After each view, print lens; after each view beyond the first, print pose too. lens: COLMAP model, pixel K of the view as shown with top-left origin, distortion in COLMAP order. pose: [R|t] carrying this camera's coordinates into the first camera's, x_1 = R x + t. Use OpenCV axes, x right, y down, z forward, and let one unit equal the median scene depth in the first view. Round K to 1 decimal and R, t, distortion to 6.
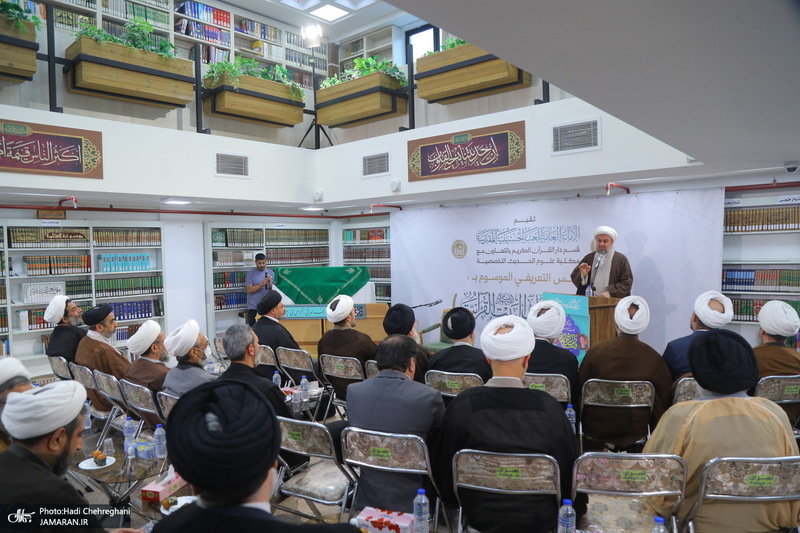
lens RADIAL K [[569.8, 0, 399.0], [0, 569.8, 271.5], [0, 0, 1]] dist [-0.061296, -0.003365]
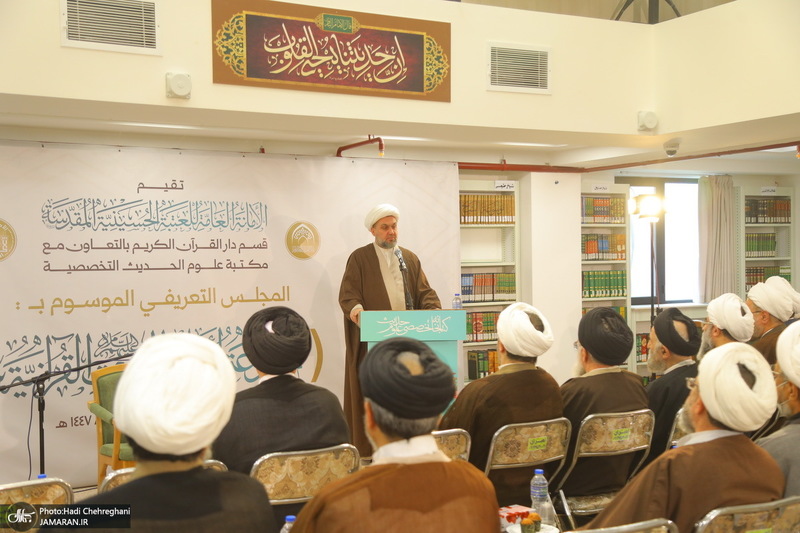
lens RADIAL K [[1092.1, 0, 399.1], [0, 1092.1, 261.6], [0, 0, 1]] dist [0.154227, 0.000000]
pose [[0.320344, 0.014111, 0.947196, -0.813885], [0.040386, 0.998777, -0.028538, 0.018541], [-0.946440, 0.047396, 0.319382, 0.611268]]
